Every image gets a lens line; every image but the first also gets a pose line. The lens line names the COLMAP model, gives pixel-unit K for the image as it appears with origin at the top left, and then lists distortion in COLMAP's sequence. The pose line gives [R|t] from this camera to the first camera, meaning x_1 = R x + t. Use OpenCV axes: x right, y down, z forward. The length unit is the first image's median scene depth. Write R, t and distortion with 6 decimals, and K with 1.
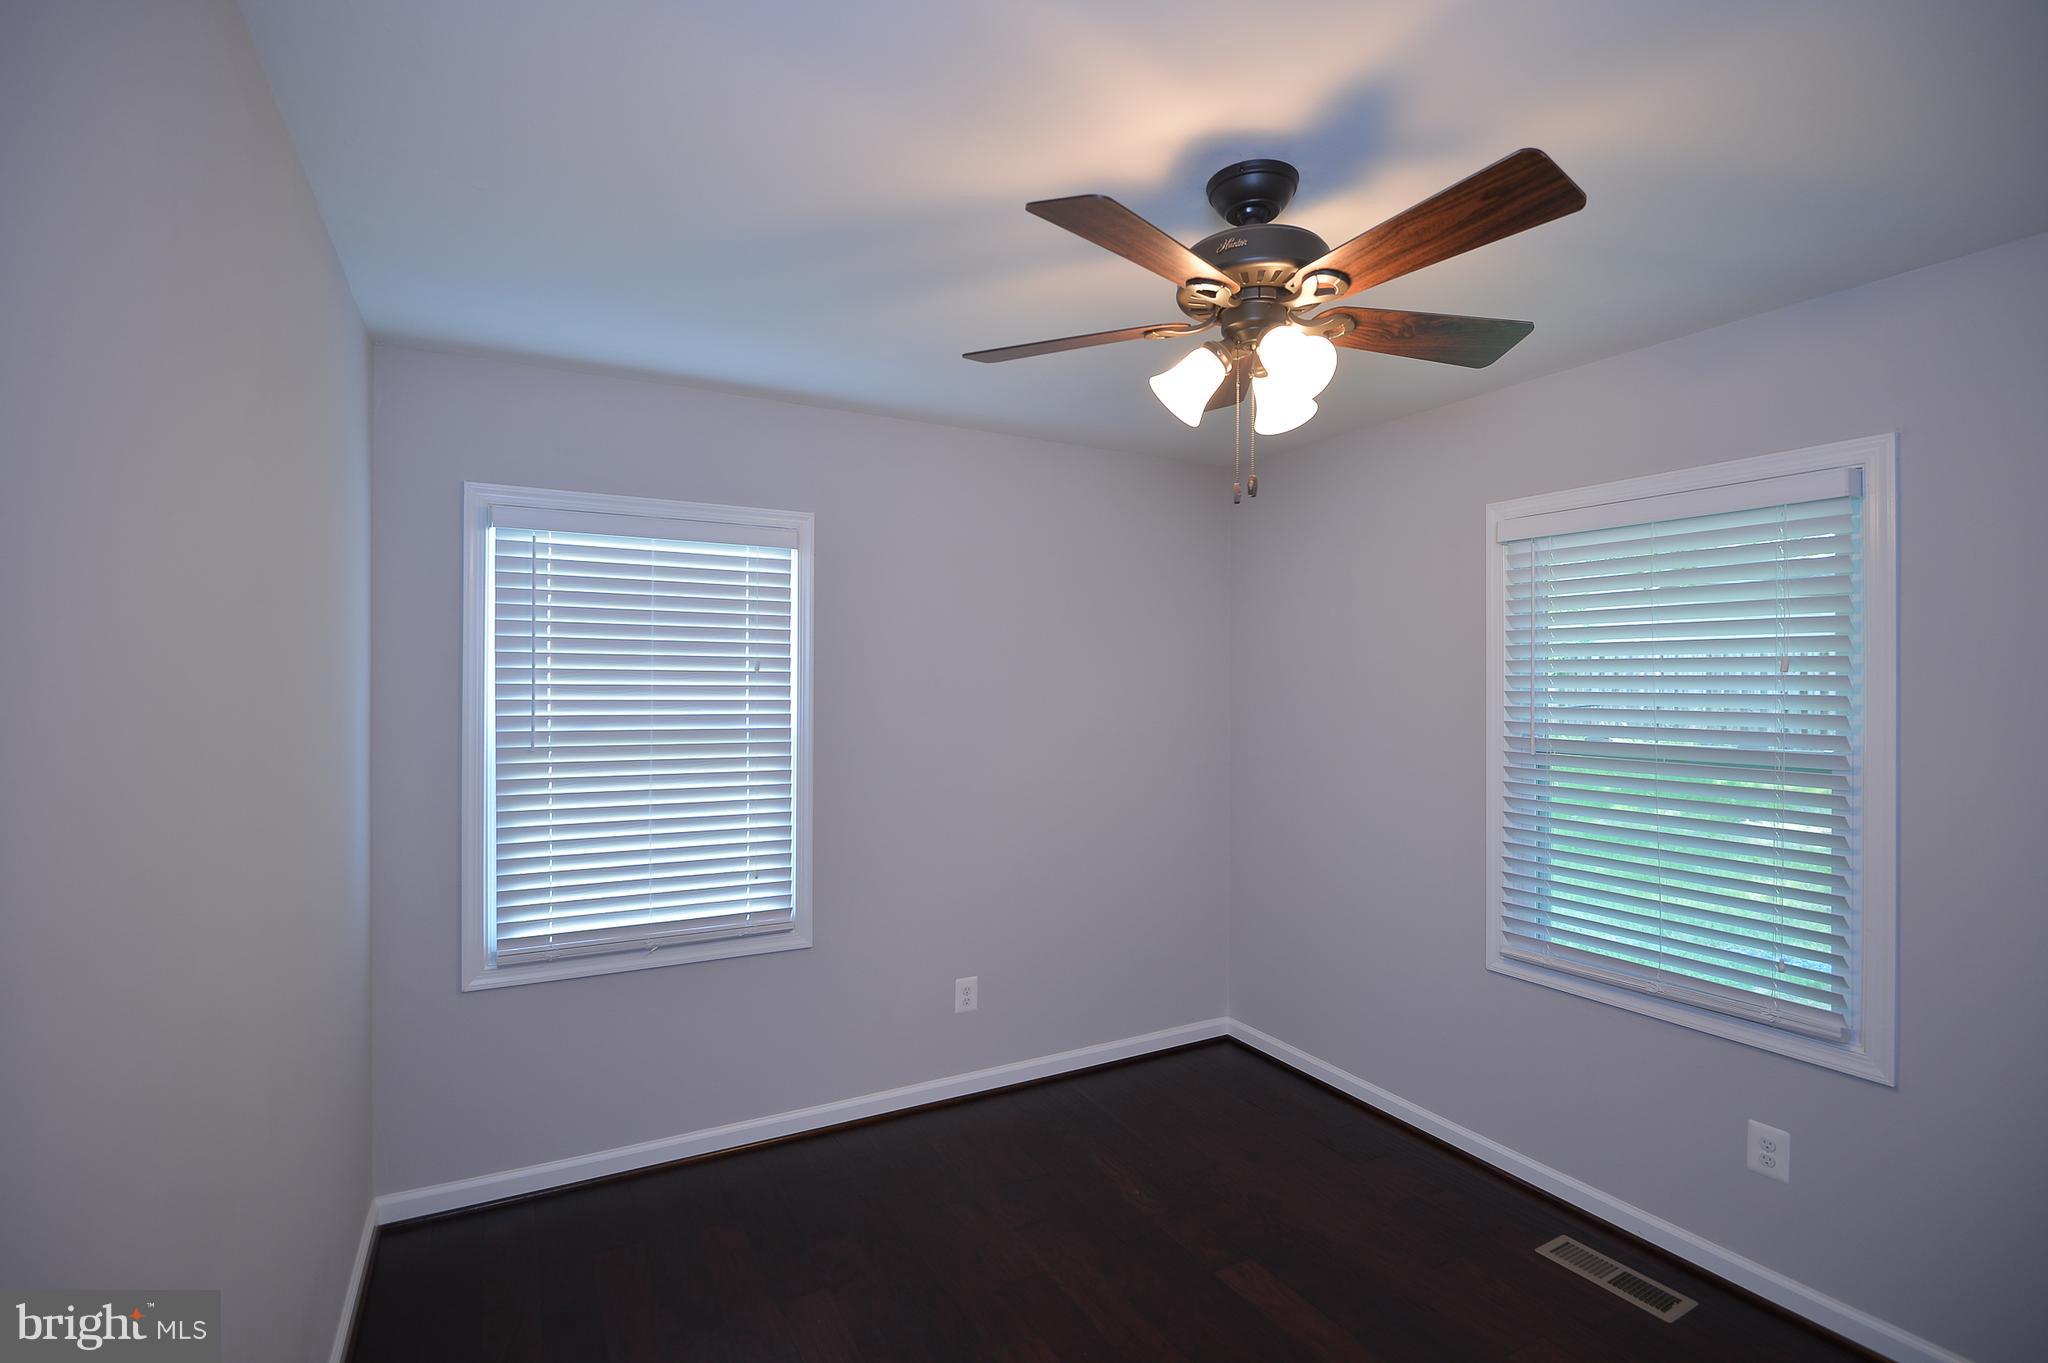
lens RADIAL K [[955.5, 0, 1006.0], [0, 955.5, 681.7], [0, 0, 1]] dist [-0.004124, -0.008716]
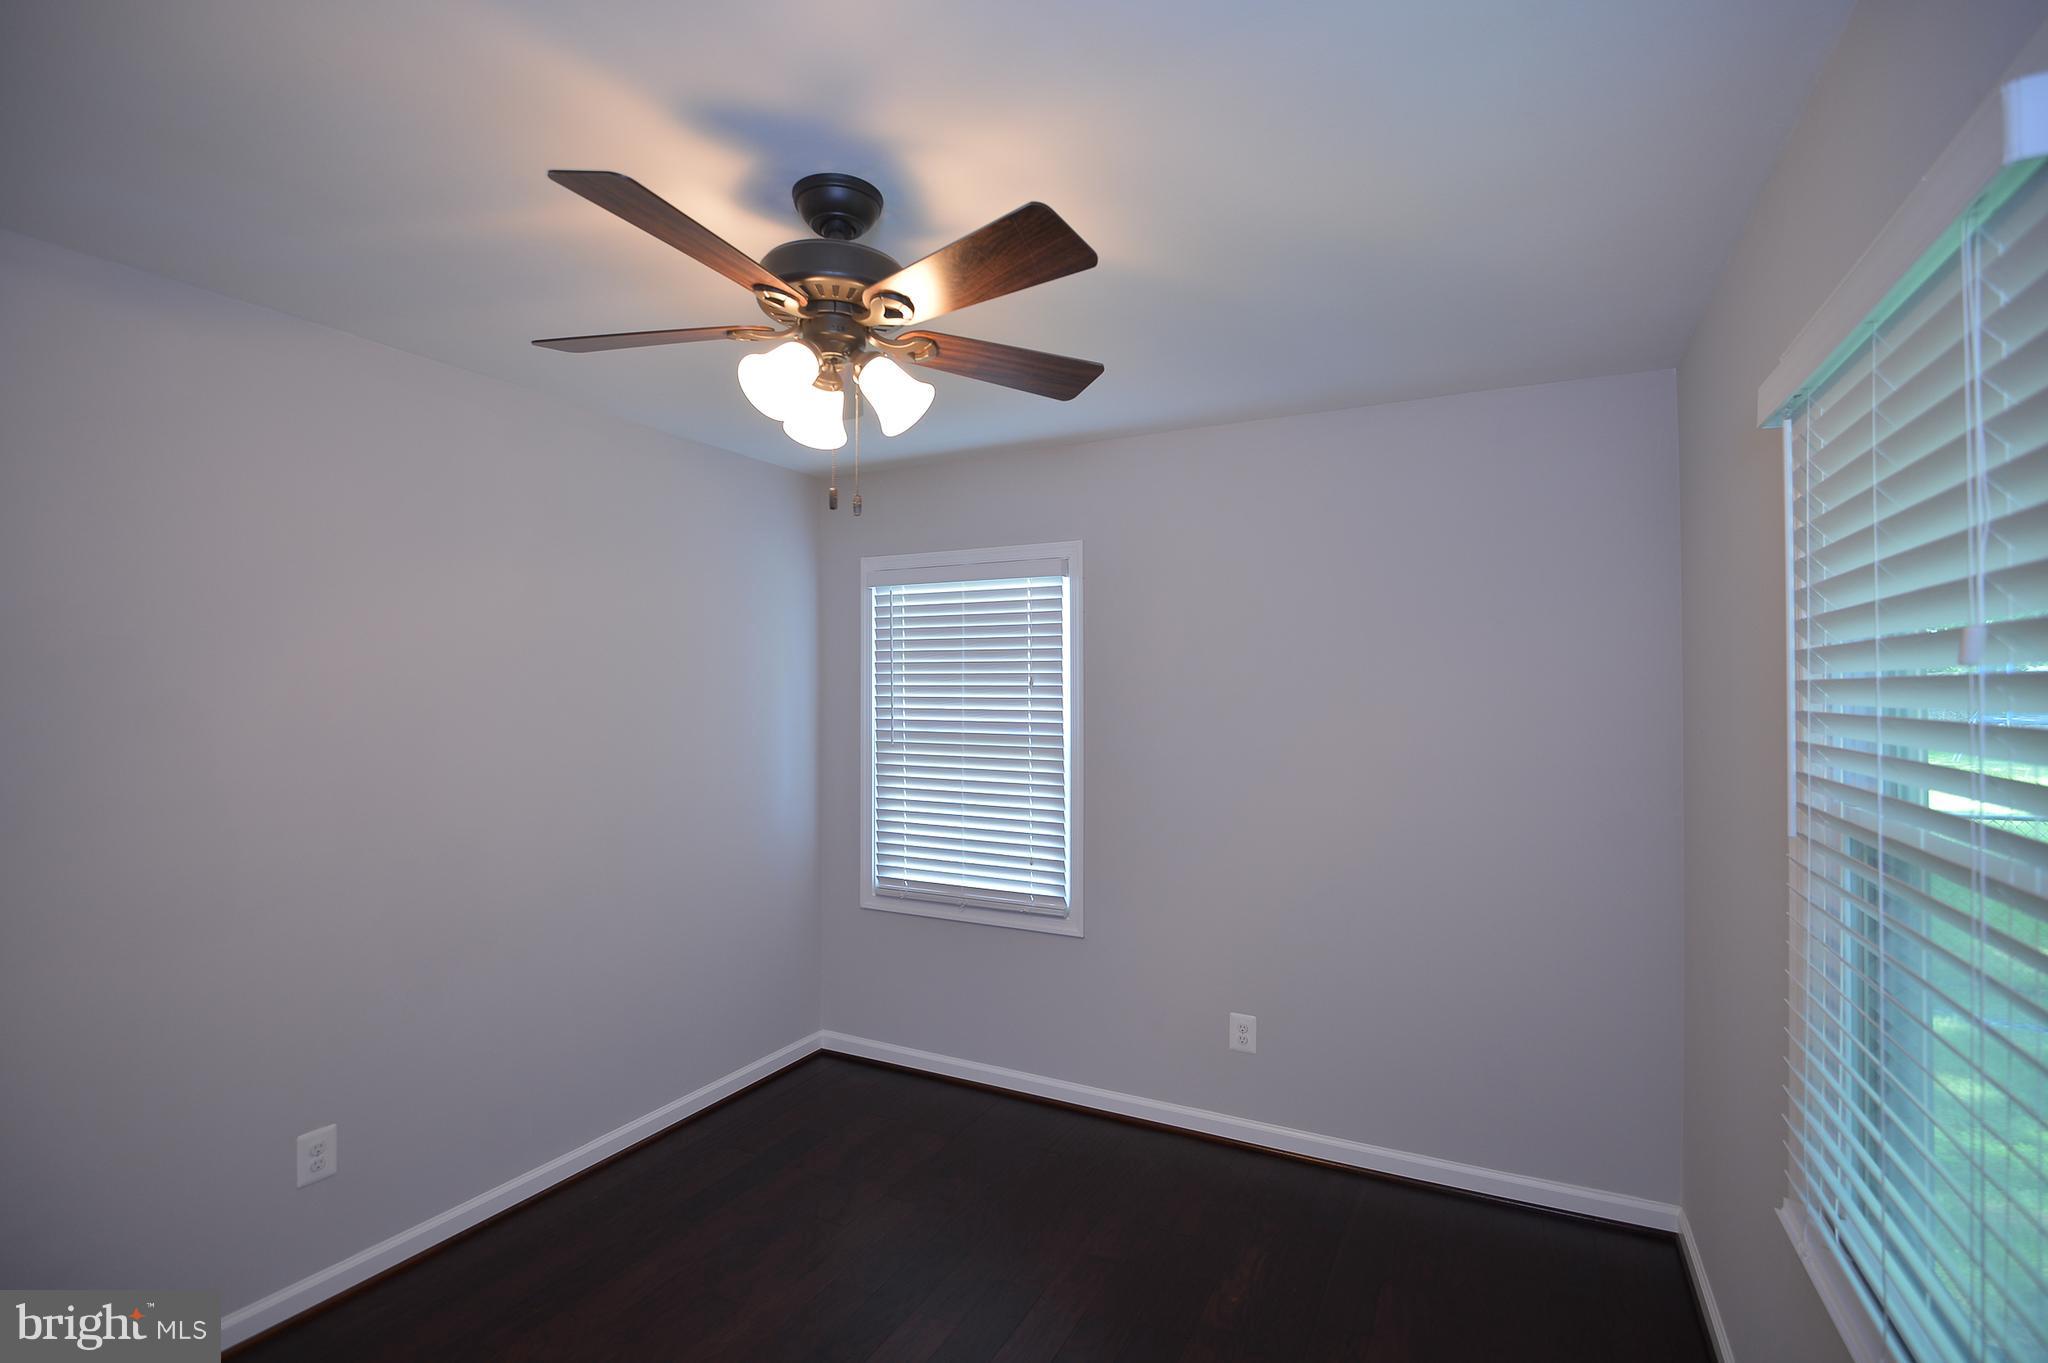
lens RADIAL K [[955.5, 0, 1016.0], [0, 955.5, 687.5], [0, 0, 1]] dist [-0.004124, -0.008716]
pose [[0.552652, -0.007720, -0.833376, 0.692051], [-0.001085, 0.999950, -0.009983, 0.002951], [0.833411, 0.006421, 0.552616, 0.343732]]
